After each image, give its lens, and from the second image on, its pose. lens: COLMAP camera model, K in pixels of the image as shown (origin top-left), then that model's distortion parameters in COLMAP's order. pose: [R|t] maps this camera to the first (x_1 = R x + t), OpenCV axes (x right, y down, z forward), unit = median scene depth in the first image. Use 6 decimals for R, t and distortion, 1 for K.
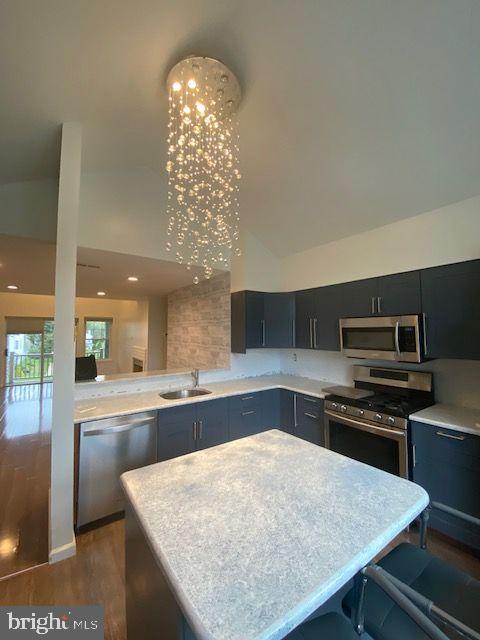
lens RADIAL K [[261.7, 0, 240.0], [0, 261.7, 320.0], [0, 0, 1]] dist [0.000770, -0.011998]
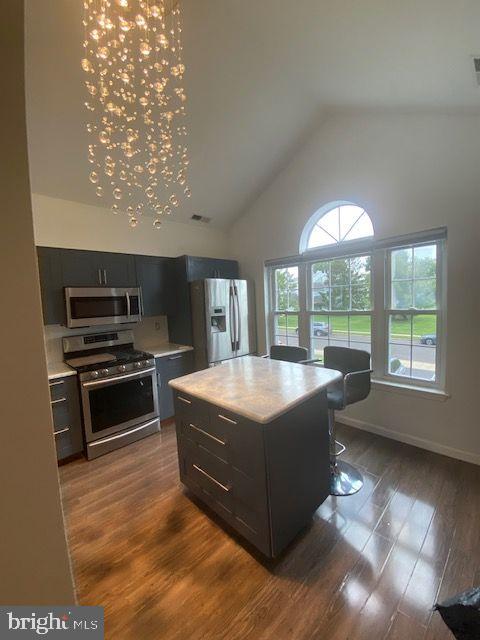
lens RADIAL K [[259.3, 0, 239.8], [0, 259.3, 317.9], [0, 0, 1]] dist [0.019733, -0.020770]
pose [[-0.124084, -0.069324, 0.989847, -0.690746], [-0.002547, 0.997576, 0.069546, 0.039734], [-0.992268, 0.006108, -0.123960, 0.562758]]
